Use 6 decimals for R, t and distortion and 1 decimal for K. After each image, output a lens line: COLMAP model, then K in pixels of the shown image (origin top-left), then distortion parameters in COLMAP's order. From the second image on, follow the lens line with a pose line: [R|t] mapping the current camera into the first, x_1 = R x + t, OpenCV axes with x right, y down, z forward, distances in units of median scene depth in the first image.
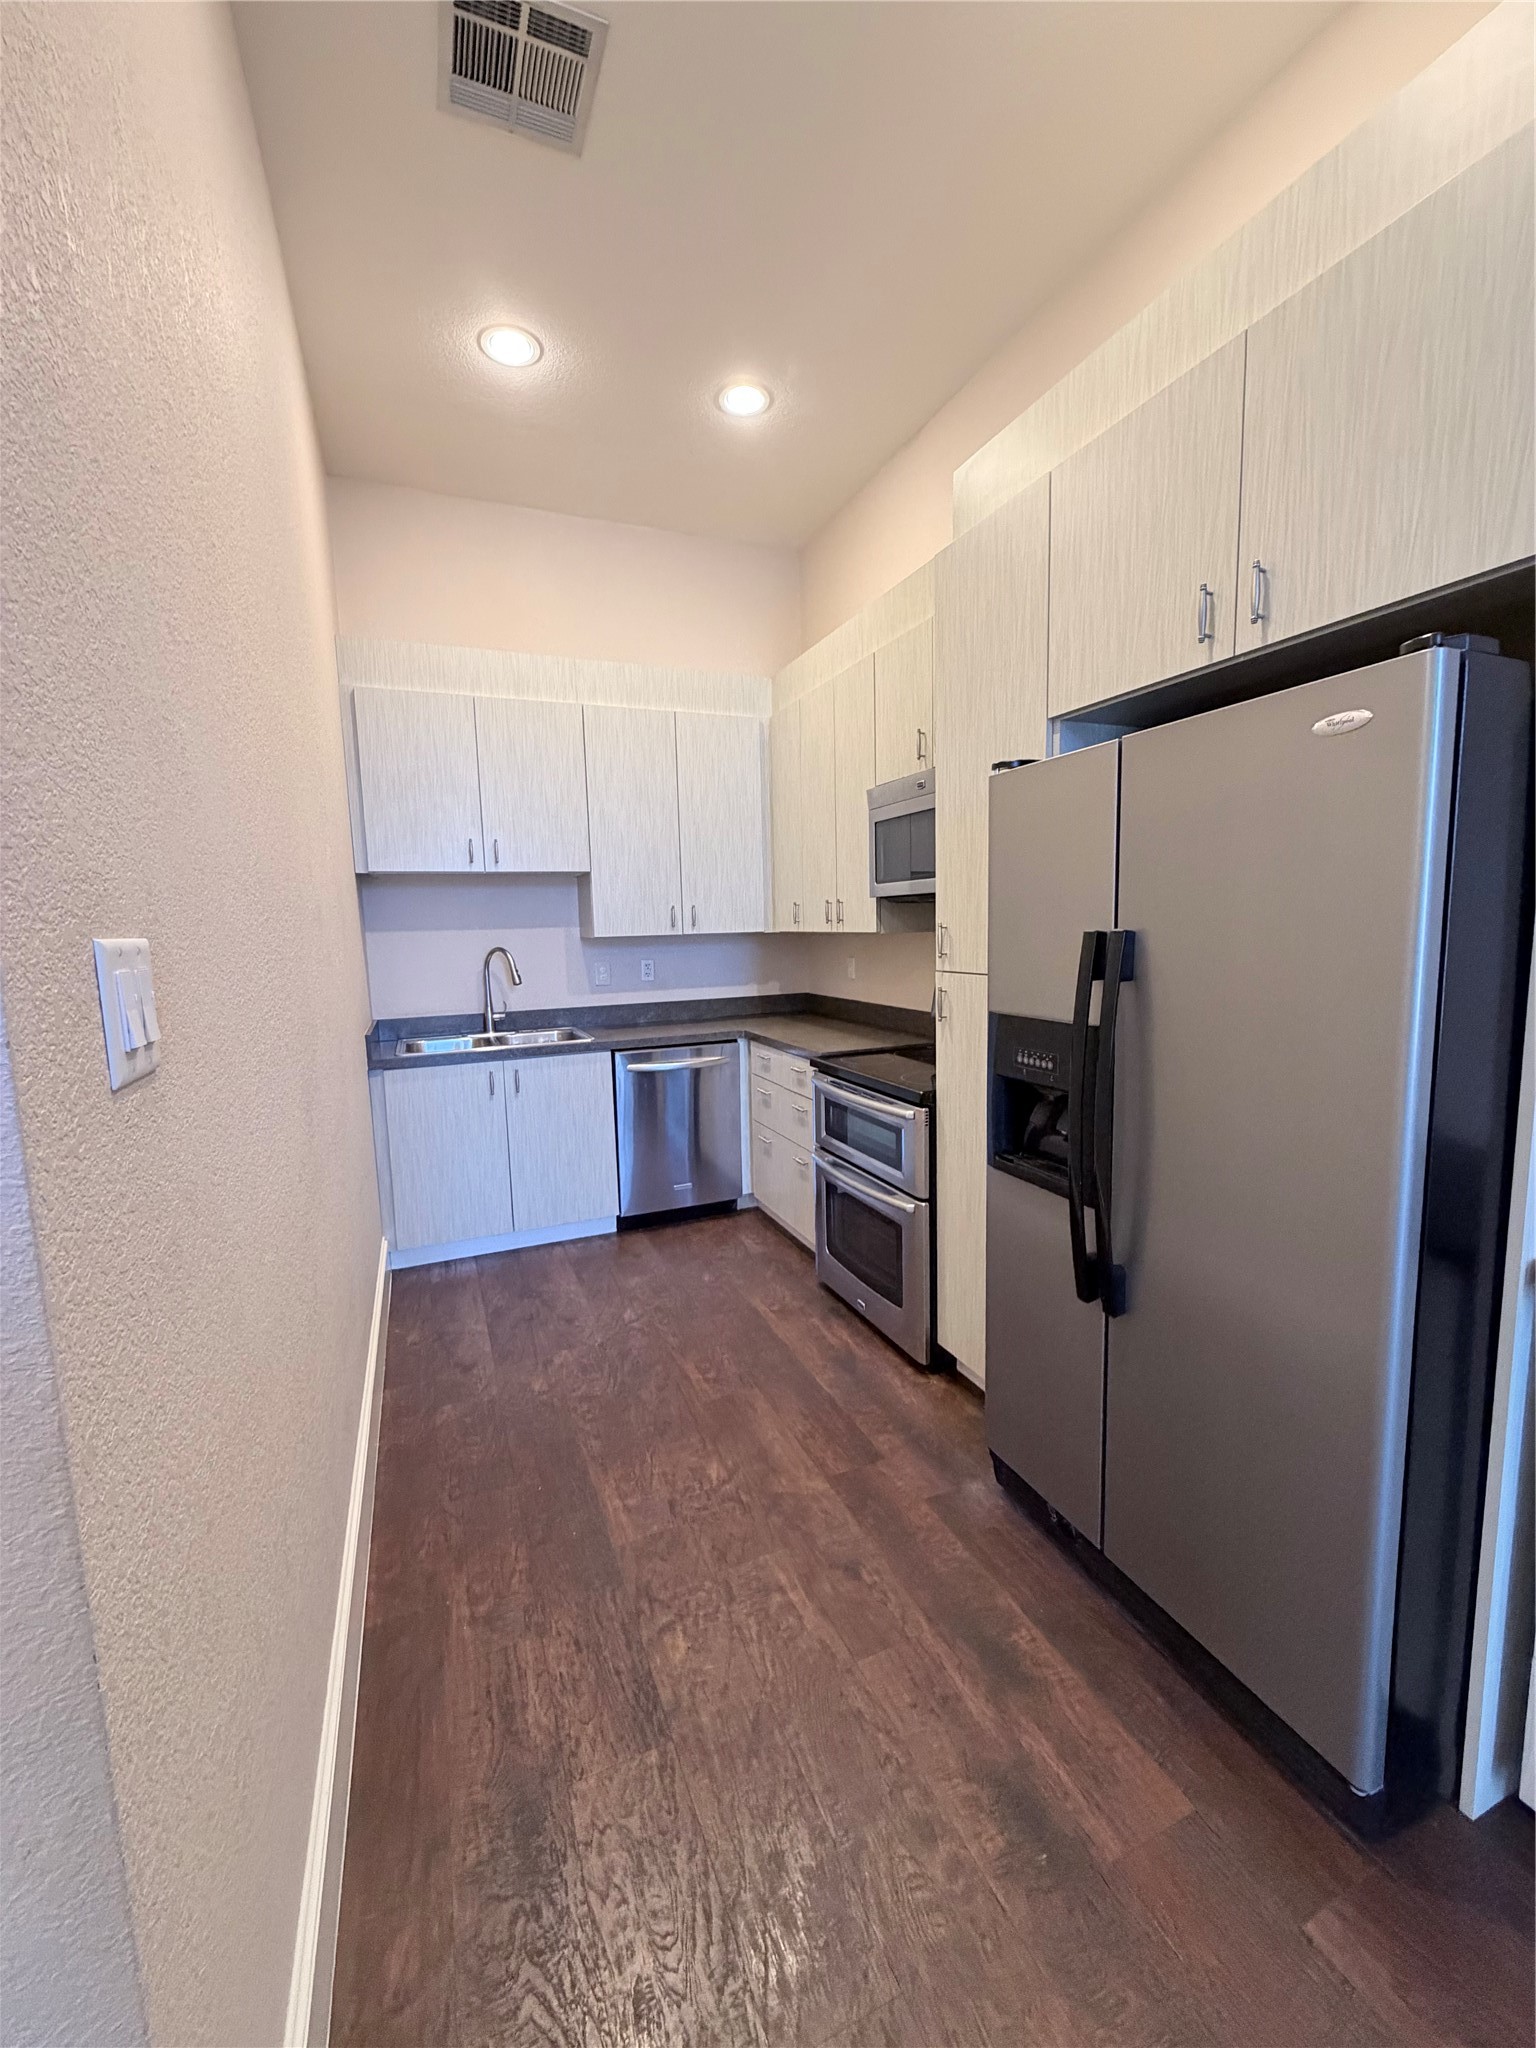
lens RADIAL K [[811.9, 0, 772.7], [0, 811.9, 1015.3], [0, 0, 1]] dist [-0.001101, 0.000170]
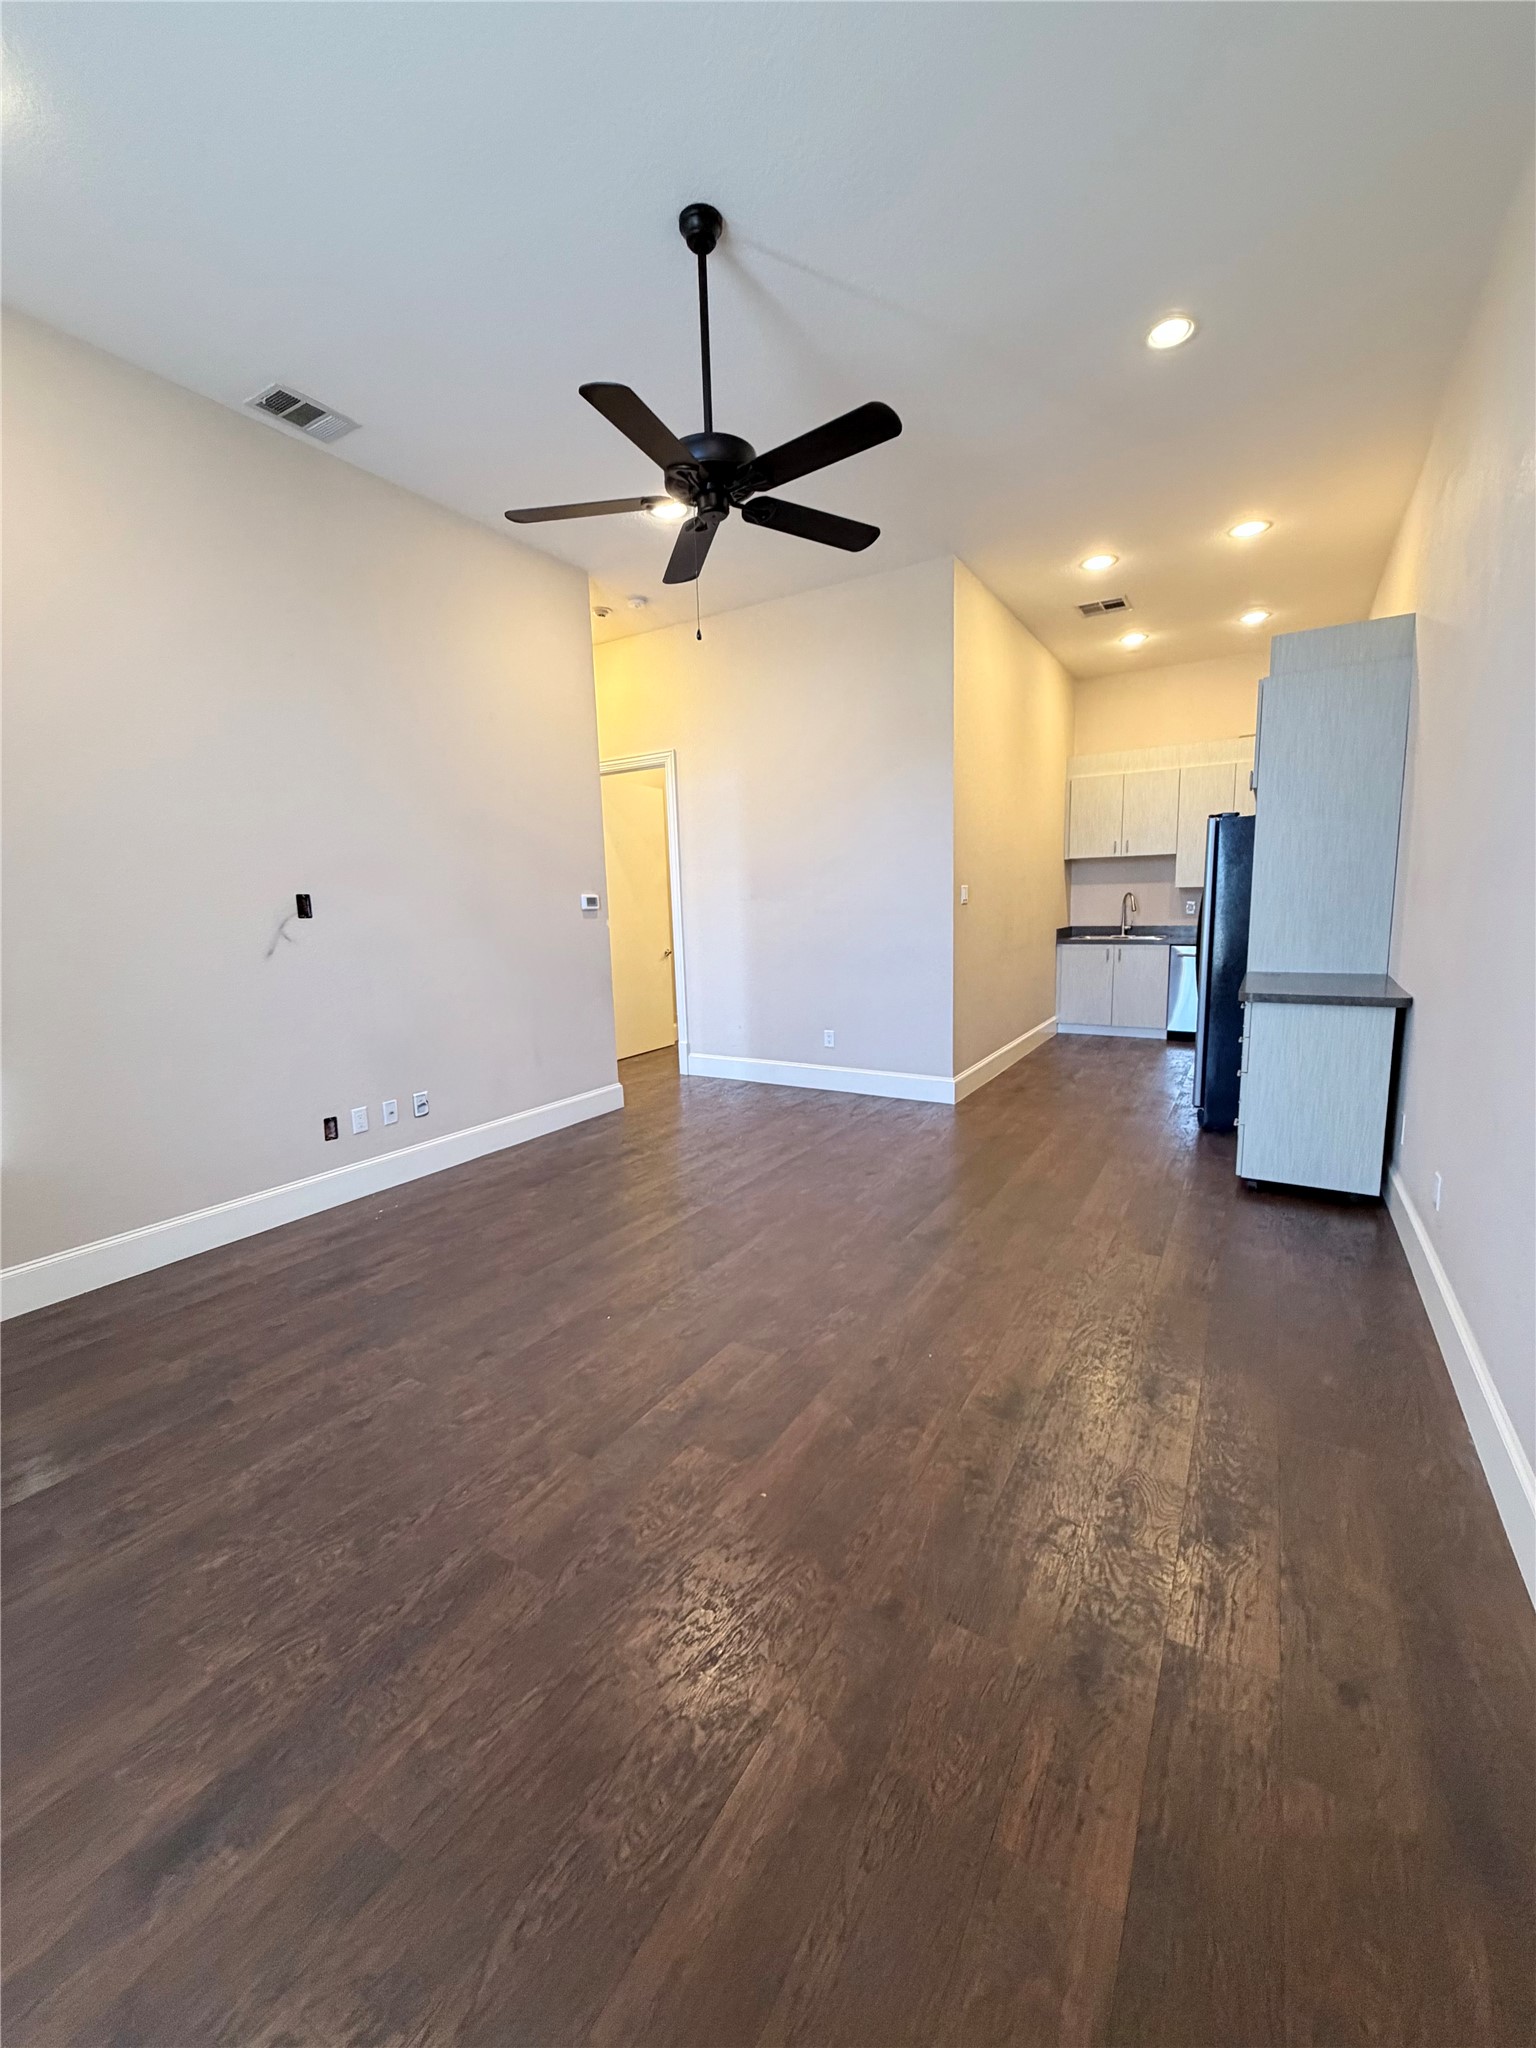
lens RADIAL K [[811.9, 0, 769.2], [0, 811.9, 1024.4], [0, 0, 1]] dist [-0.001101, 0.000170]
pose [[0.584167, 0.132556, -0.800736, 0.849506], [-0.076807, 0.991174, 0.108048, 0.096772], [0.807991, -0.001616, 0.589193, -0.971647]]
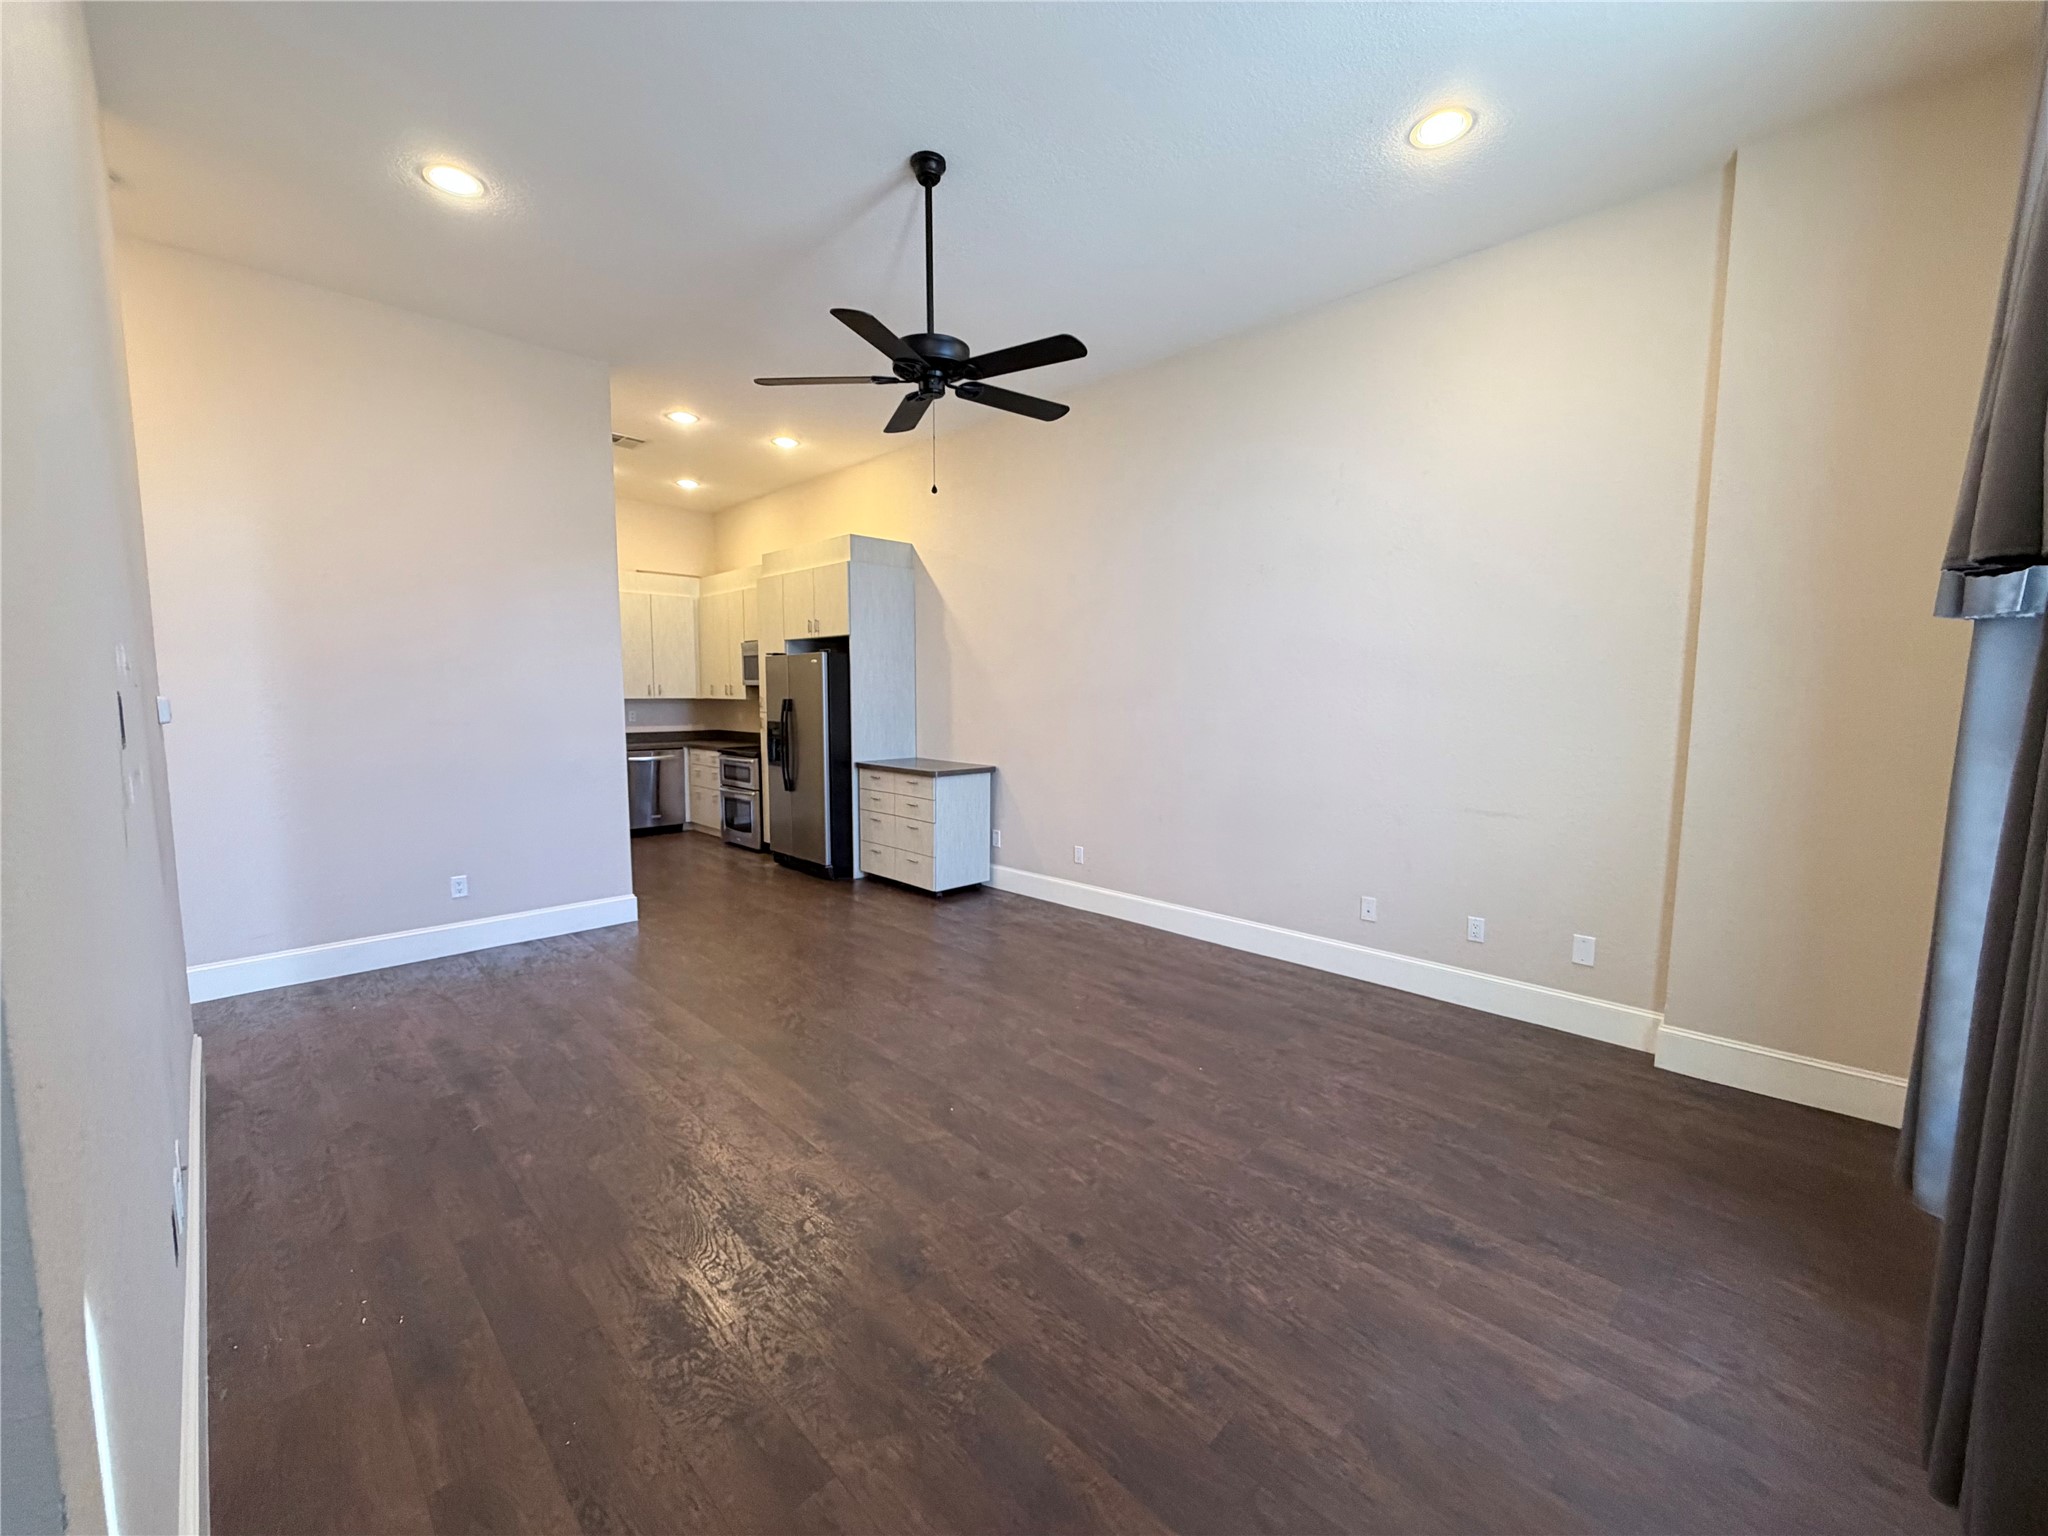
lens RADIAL K [[811.9, 0, 1027.9], [0, 811.9, 762.2], [0, 0, 1]] dist [-0.001101, 0.000170]
pose [[0.925794, -0.006554, 0.377972, -0.012186], [0.017299, 0.999537, -0.025041, 0.144937], [-0.377633, 0.029722, 0.925478, -1.400905]]
